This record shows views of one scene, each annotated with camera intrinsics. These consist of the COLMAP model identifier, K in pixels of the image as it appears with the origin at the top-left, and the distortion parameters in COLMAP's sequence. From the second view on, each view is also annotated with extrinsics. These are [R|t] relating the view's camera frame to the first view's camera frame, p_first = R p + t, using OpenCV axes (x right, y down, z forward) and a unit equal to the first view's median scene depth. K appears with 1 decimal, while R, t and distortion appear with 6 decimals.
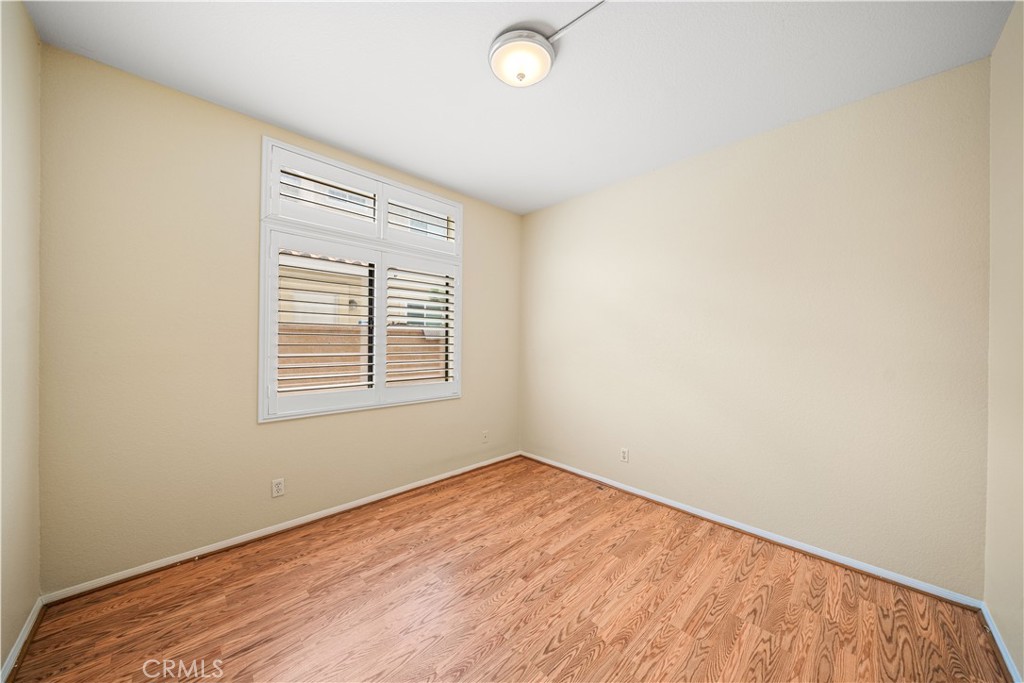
lens RADIAL K [[351.9, 0, 512.0], [0, 351.9, 341.5], [0, 0, 1]] dist [-0.000412, -0.000009]
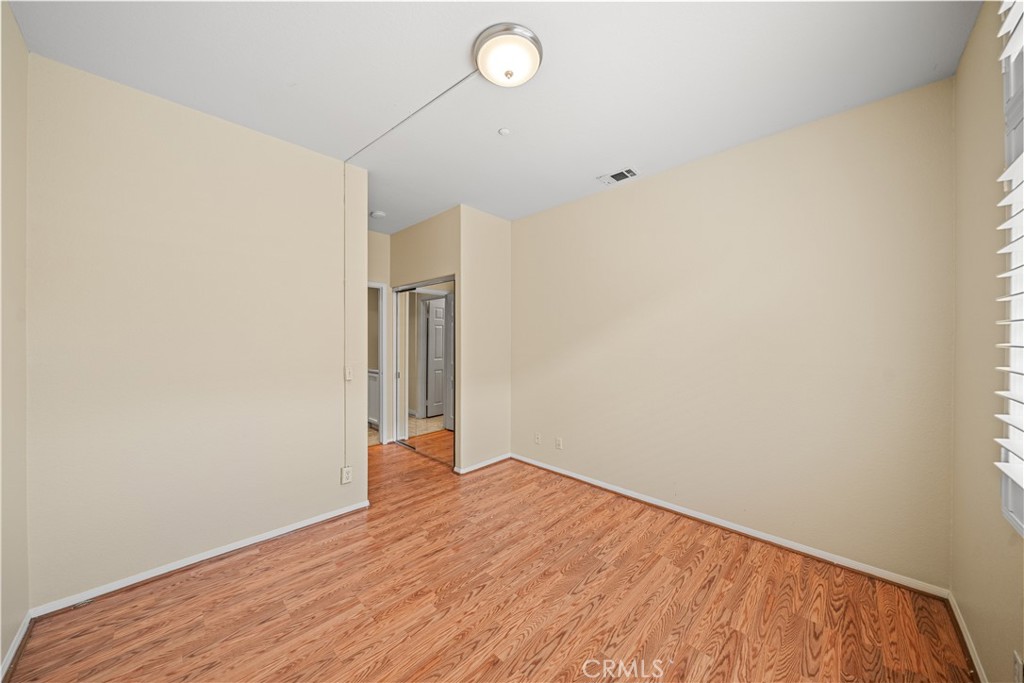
lens RADIAL K [[351.9, 0, 512.0], [0, 351.9, 341.5], [0, 0, 1]] dist [-0.000412, -0.000009]
pose [[-0.999607, -0.010947, -0.025801, 0.032385], [-0.011177, 0.999899, 0.008776, -0.030282], [0.025703, 0.009061, -0.999629, 1.970584]]
